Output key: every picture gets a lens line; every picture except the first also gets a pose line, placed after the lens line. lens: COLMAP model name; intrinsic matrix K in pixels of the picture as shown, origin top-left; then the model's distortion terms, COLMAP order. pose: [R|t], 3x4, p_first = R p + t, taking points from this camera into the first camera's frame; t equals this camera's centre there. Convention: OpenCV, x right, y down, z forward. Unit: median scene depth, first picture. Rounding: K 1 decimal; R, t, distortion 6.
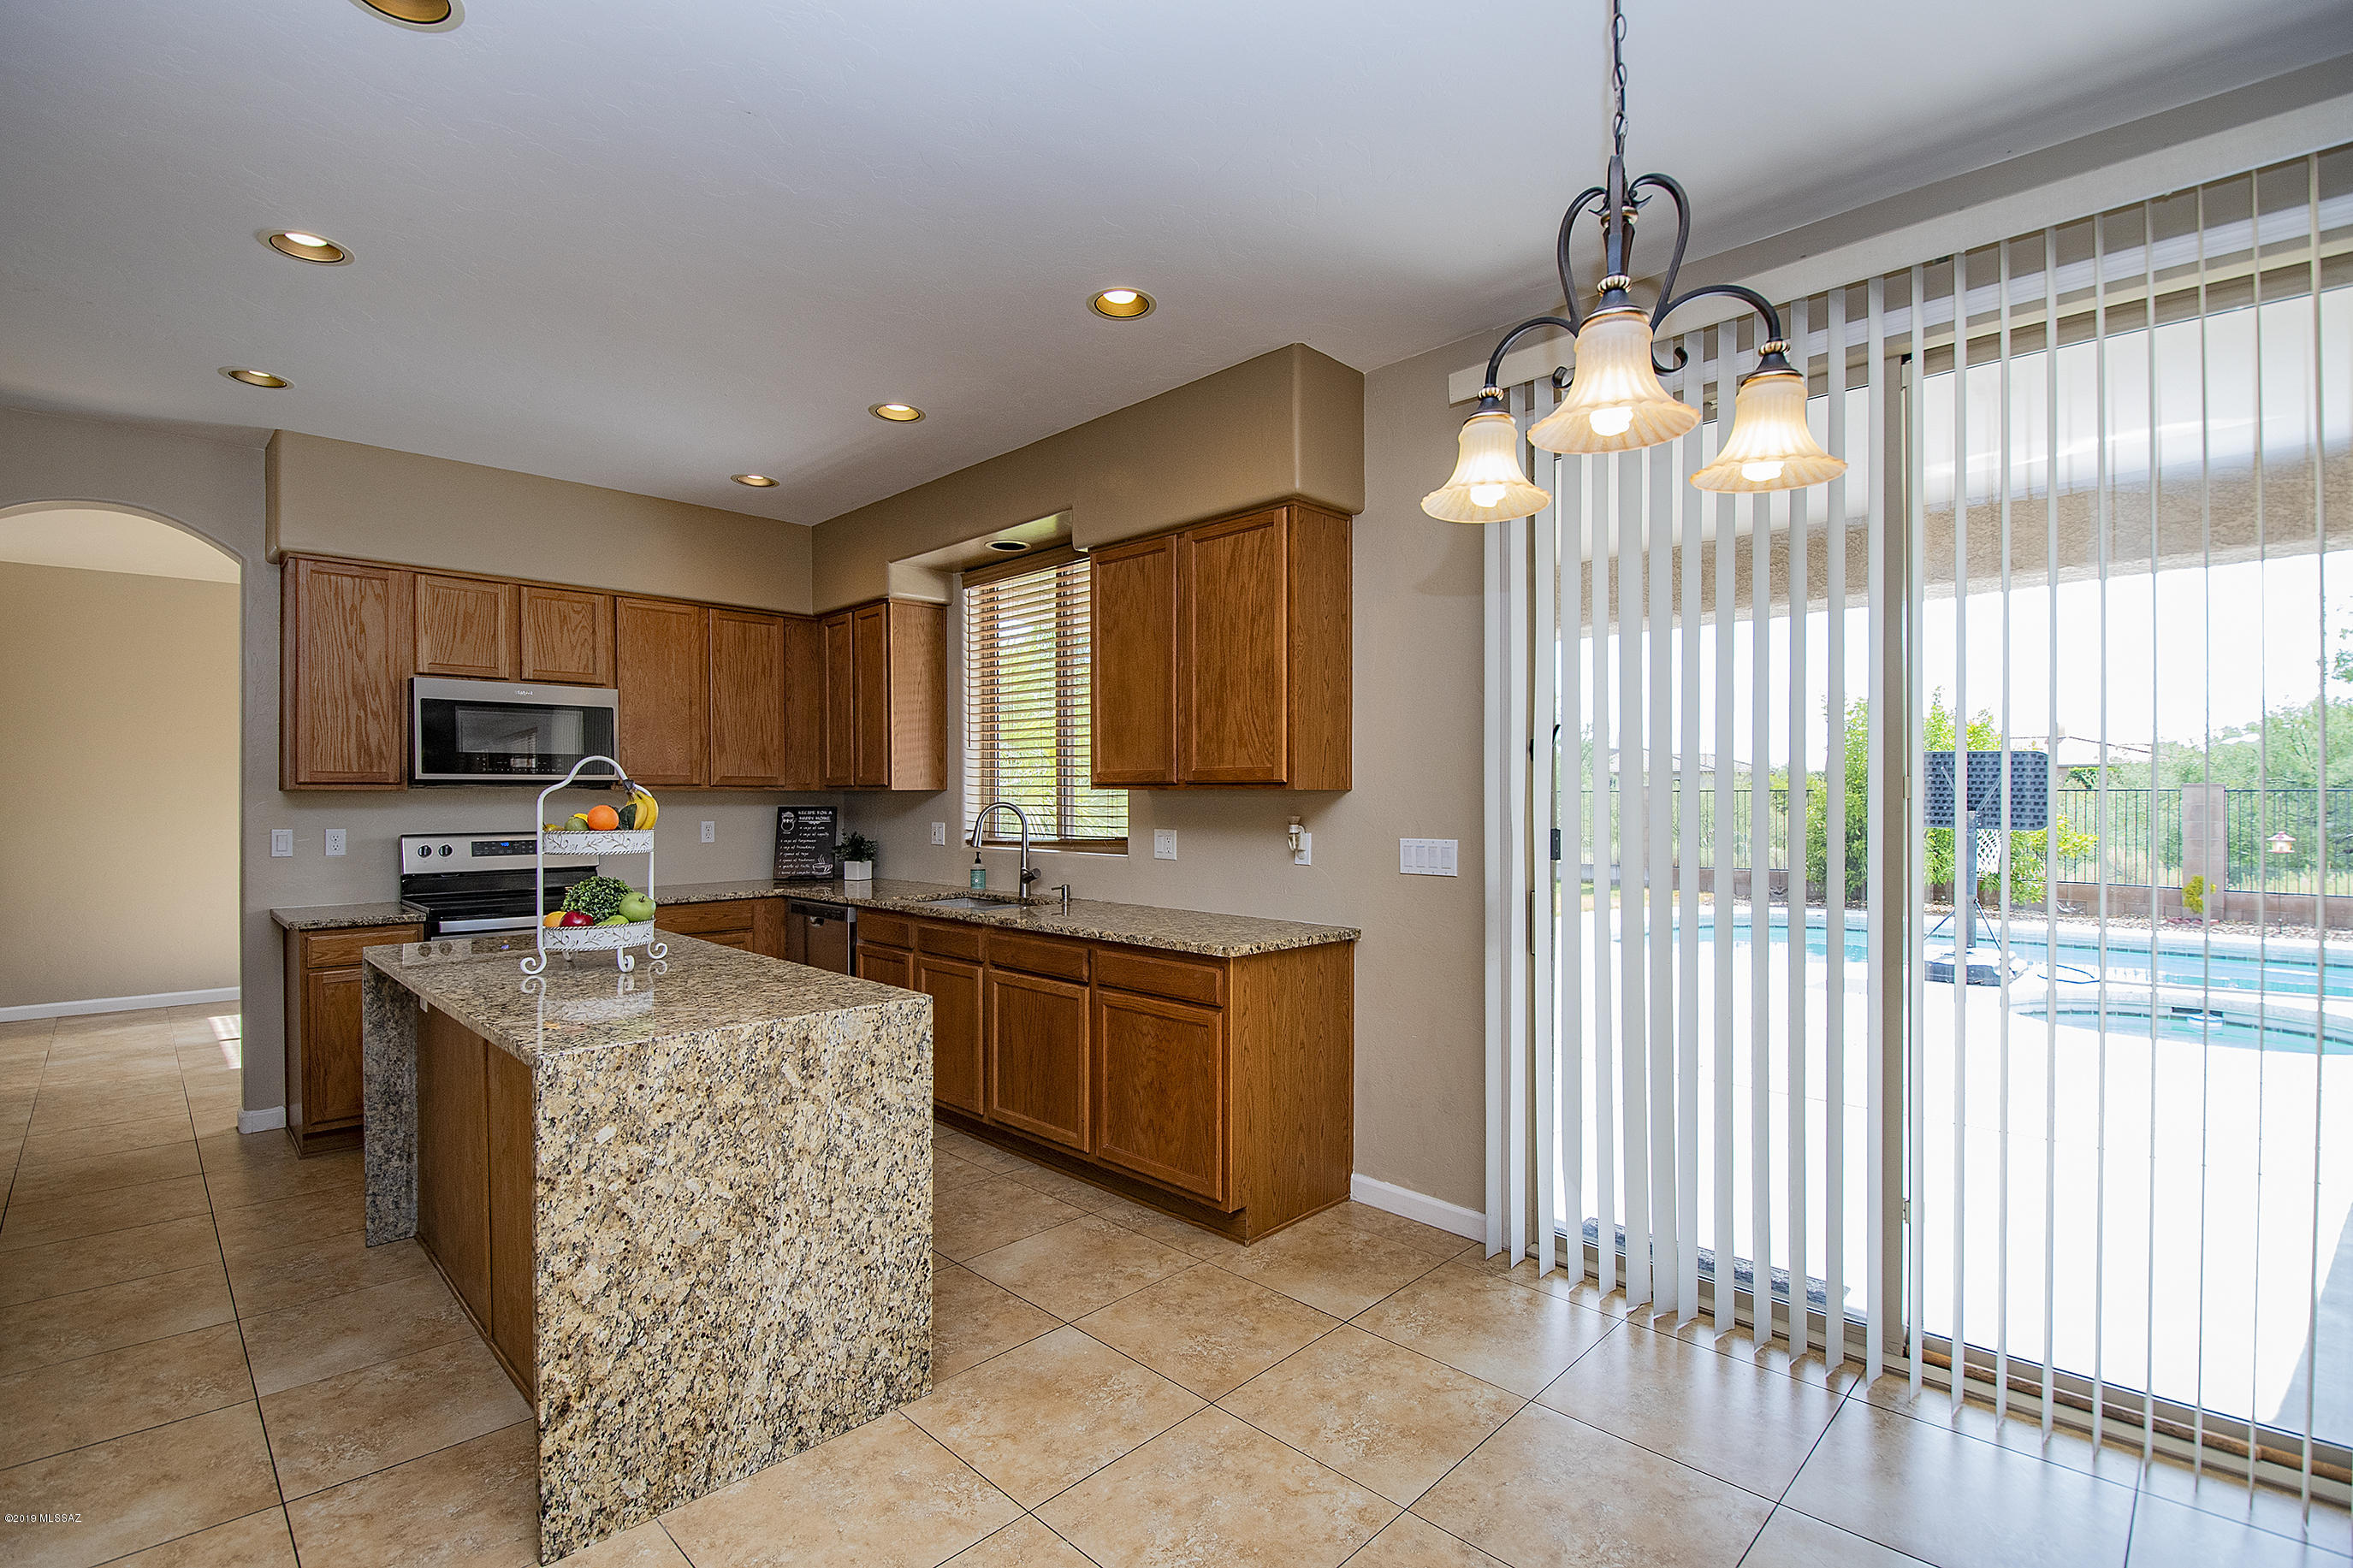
lens RADIAL K [[1048.7, 0, 1180.1], [0, 1048.7, 801.4], [0, 0, 1]] dist [0.012911, -0.019774]
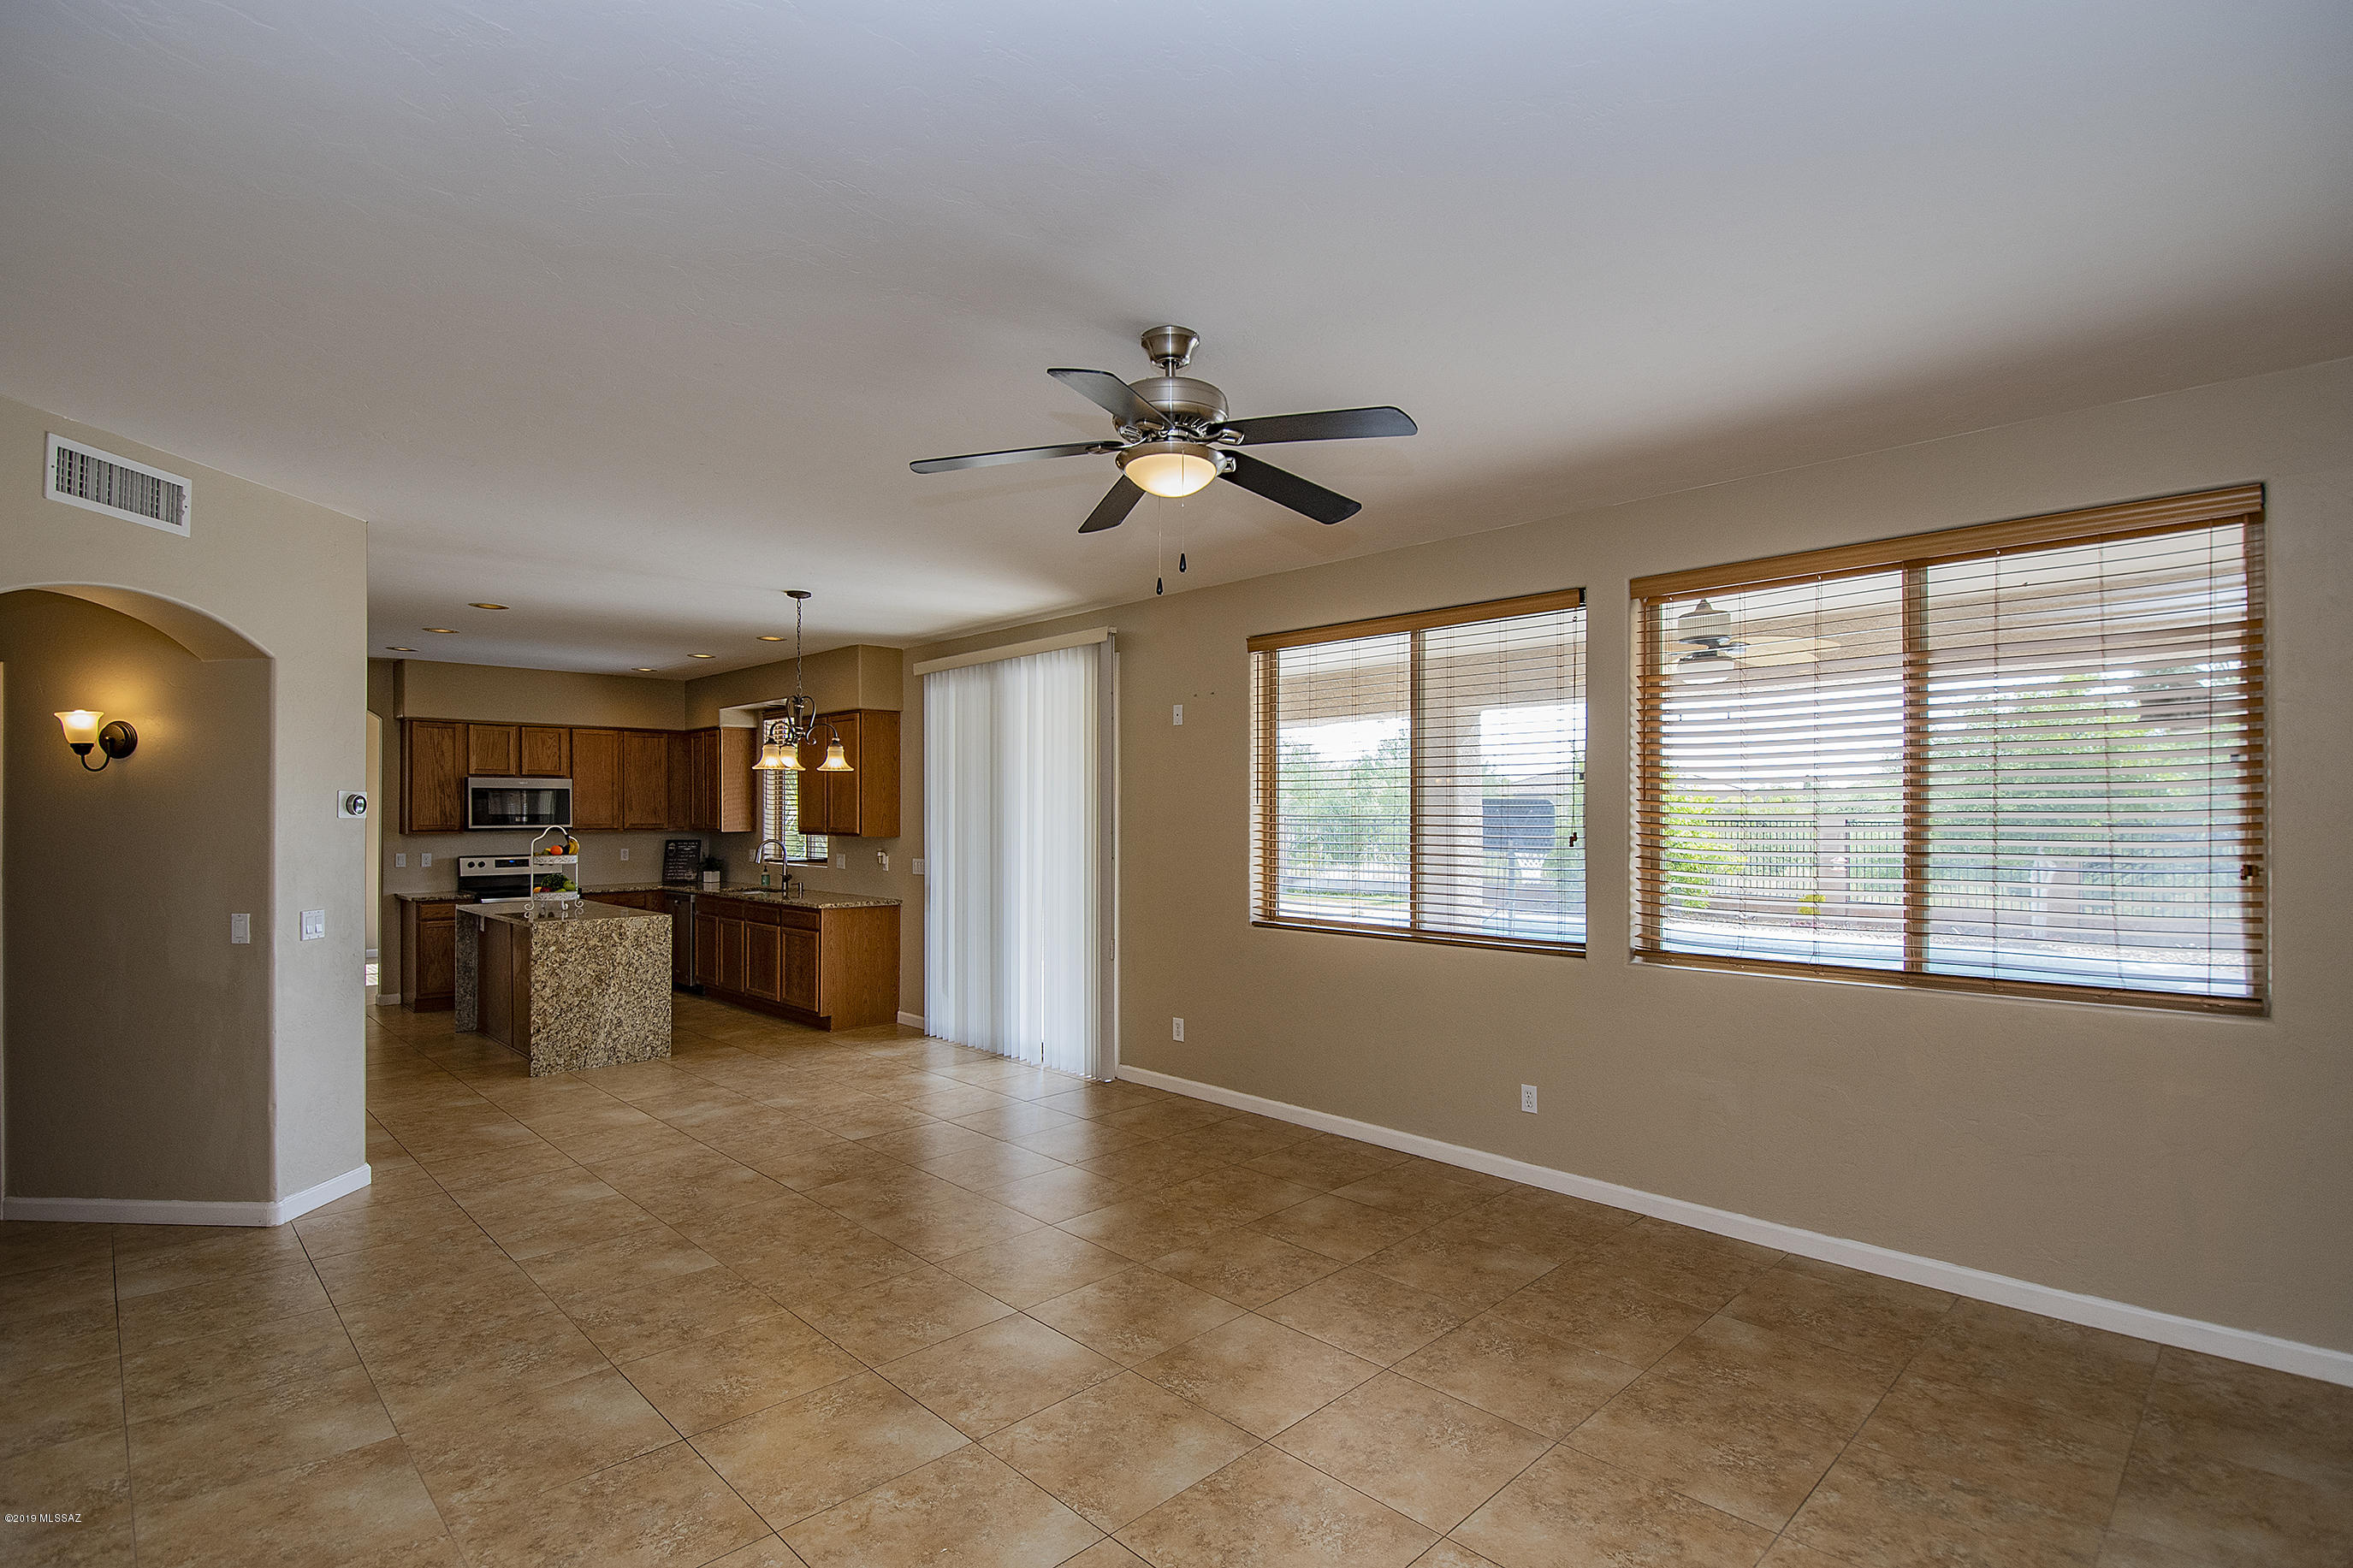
lens RADIAL K [[1094.3, 0, 1177.3], [0, 1094.3, 808.9], [0, 0, 1]] dist [0.018813, -0.025844]
pose [[0.999936, 0.000476, -0.011275, 0.673661], [-0.000584, 0.999953, -0.009646, -0.040747], [0.011270, 0.009652, 0.999890, -1.125178]]
